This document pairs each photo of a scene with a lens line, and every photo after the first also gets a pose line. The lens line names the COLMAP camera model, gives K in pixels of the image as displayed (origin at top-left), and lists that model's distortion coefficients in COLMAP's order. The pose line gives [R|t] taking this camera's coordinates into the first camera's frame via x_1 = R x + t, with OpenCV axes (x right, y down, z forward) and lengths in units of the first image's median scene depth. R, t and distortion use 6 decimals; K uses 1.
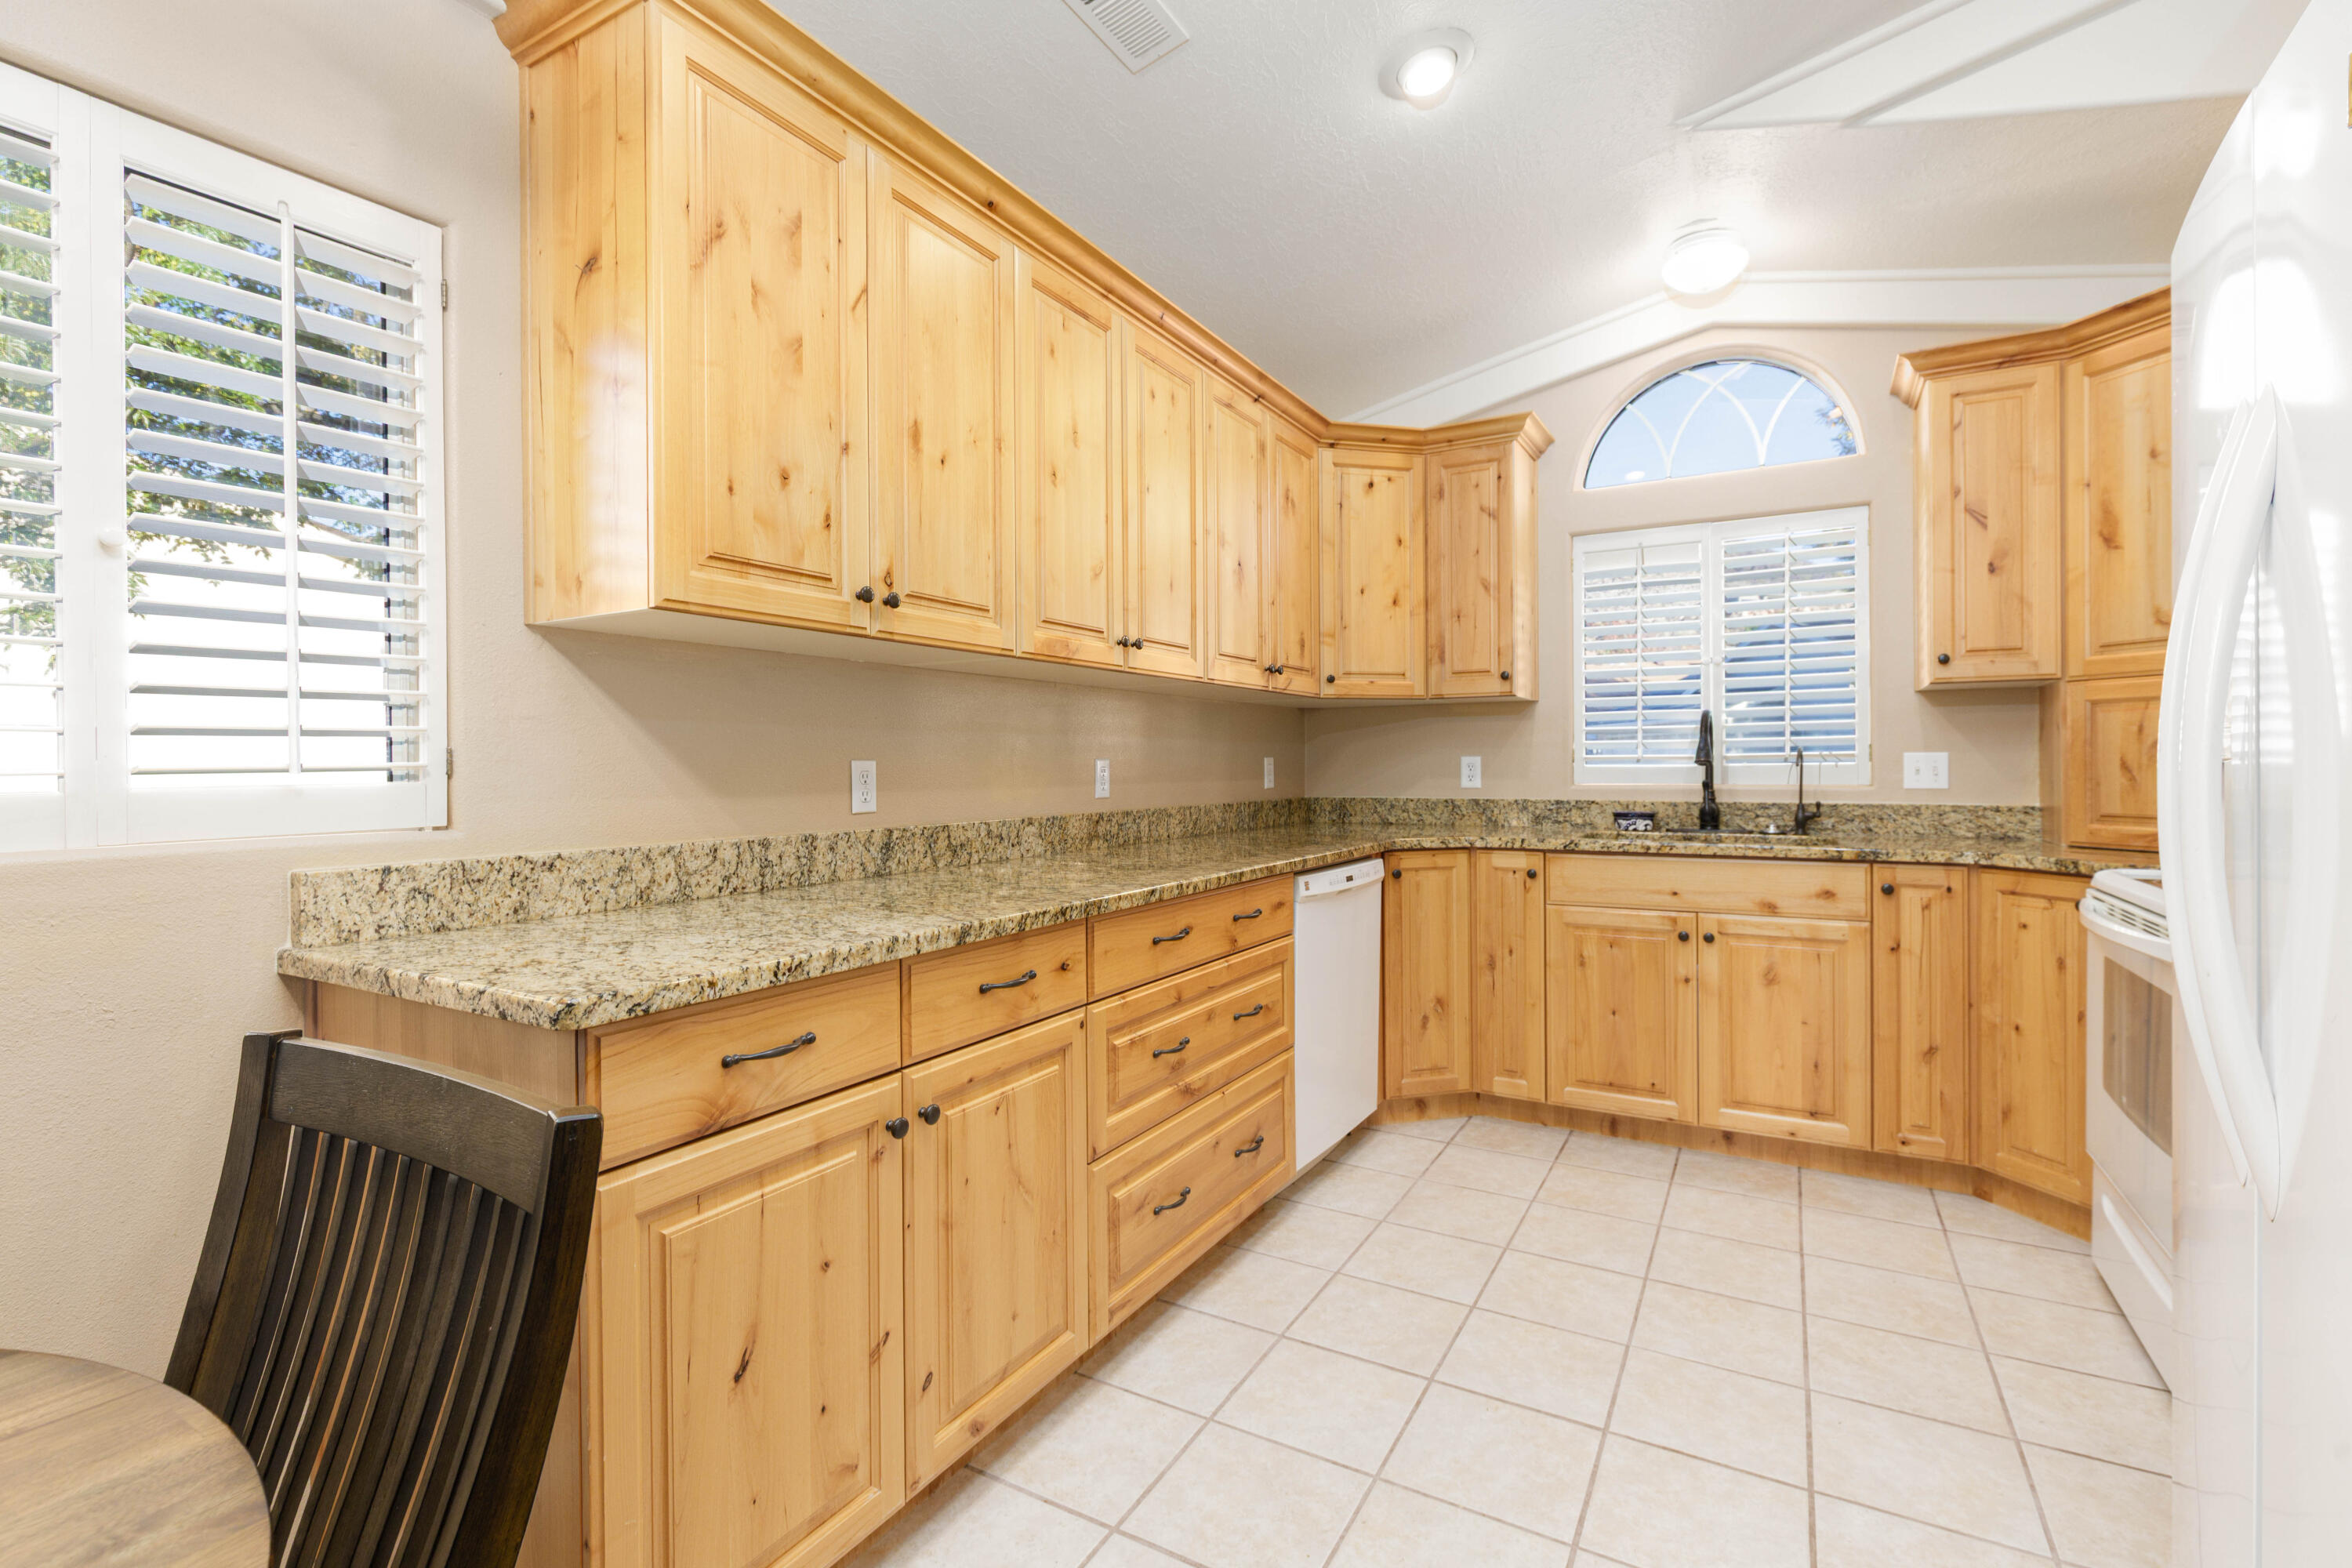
lens RADIAL K [[1067.1, 0, 1181.9], [0, 1067.1, 770.3], [0, 0, 1]] dist [0.002780, 0.000259]
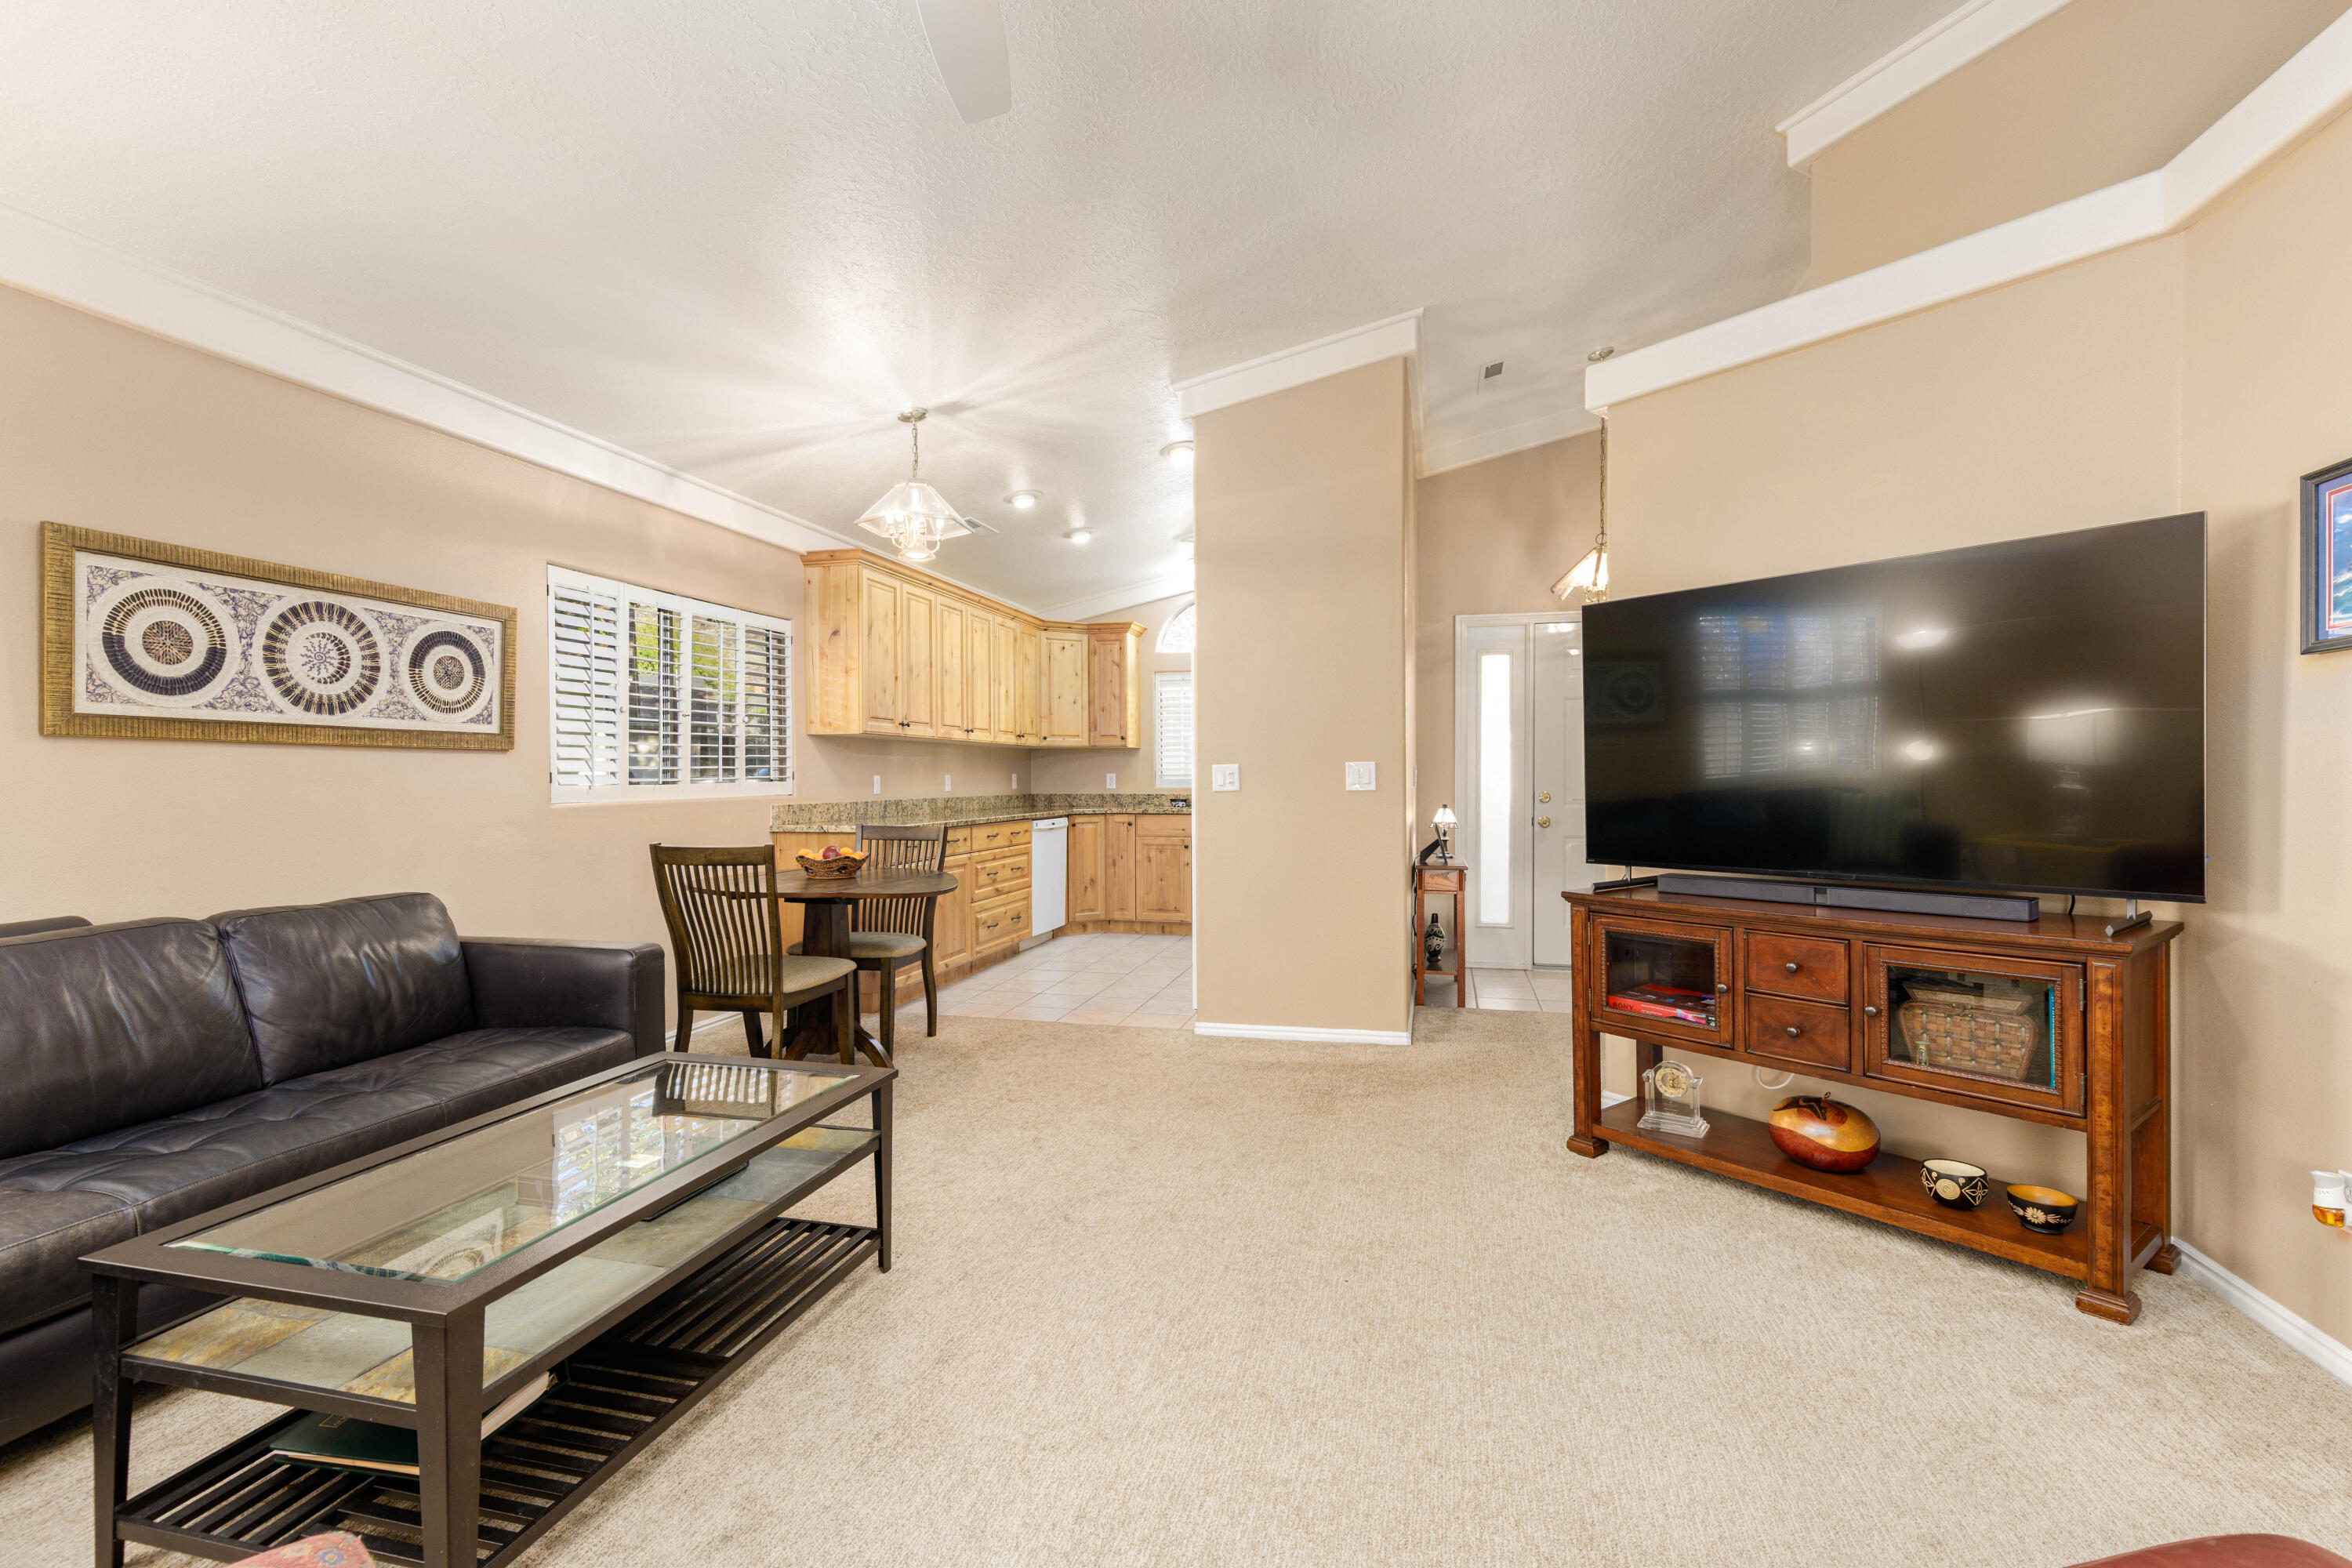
lens RADIAL K [[1067.1, 0, 1184.1], [0, 1067.1, 779.2], [0, 0, 1]] dist [0.002780, 0.000259]
pose [[0.961769, 0.001722, 0.273856, -0.201407], [-0.000793, 0.999994, -0.003504, 0.006572], [-0.273861, 0.003153, 0.961764, -1.285777]]
